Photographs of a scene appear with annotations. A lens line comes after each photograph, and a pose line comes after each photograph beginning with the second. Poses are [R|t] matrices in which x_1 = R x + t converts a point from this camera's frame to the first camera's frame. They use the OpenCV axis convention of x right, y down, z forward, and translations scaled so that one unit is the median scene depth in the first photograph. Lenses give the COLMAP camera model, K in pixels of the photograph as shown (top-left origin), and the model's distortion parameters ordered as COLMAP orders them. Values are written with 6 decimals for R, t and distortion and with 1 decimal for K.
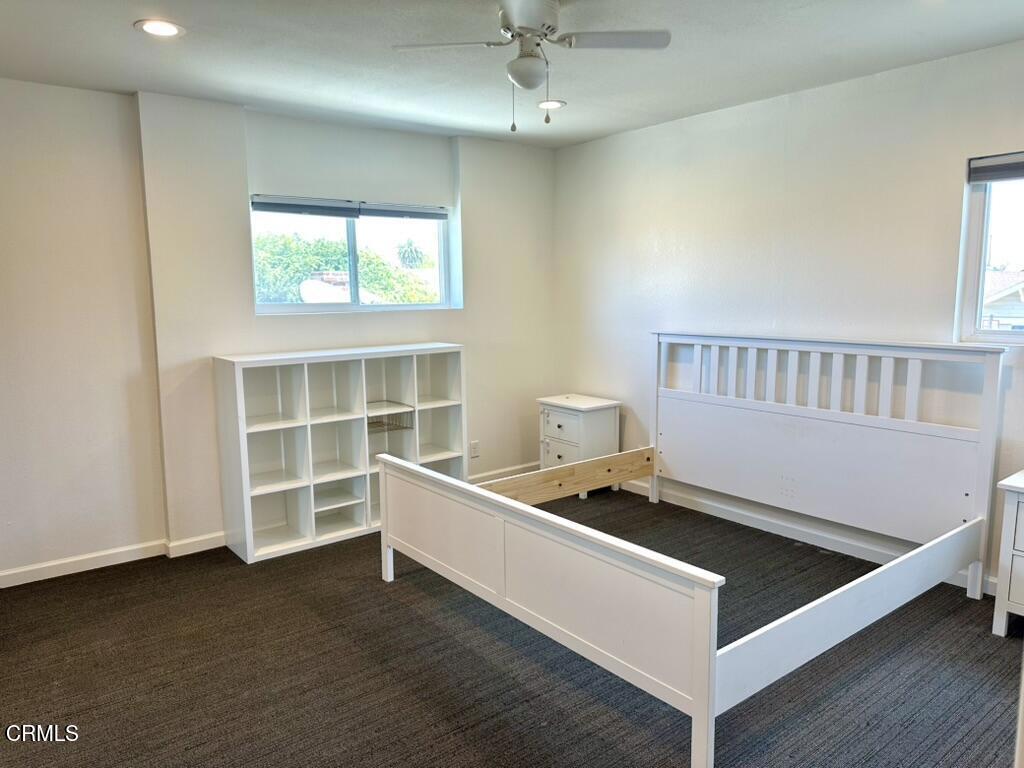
lens RADIAL K [[688.2, 0, 498.2], [0, 688.2, 385.4], [0, 0, 1]] dist [0.083933, -0.102056]
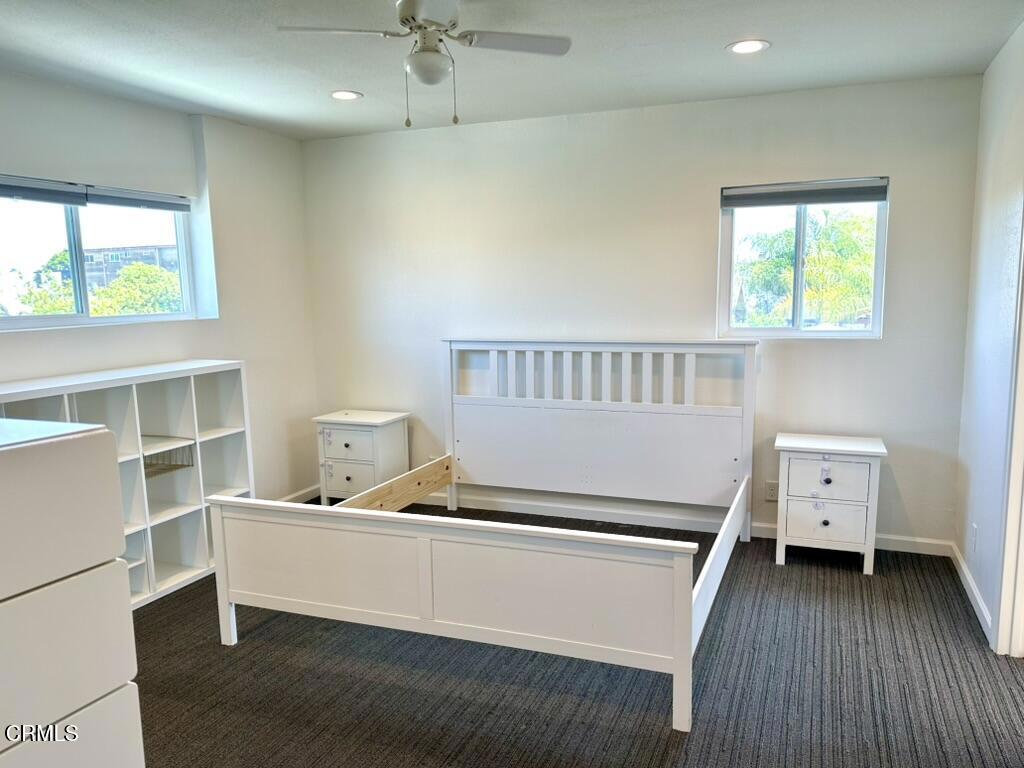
lens RADIAL K [[736.5, 0, 513.5], [0, 736.5, 411.6], [0, 0, 1]] dist [0.102217, -0.163639]
pose [[0.863341, -0.082683, 0.497801, -0.239377], [0.074997, 0.996553, 0.035456, -0.004605], [-0.499017, 0.006723, 0.866566, 0.035858]]
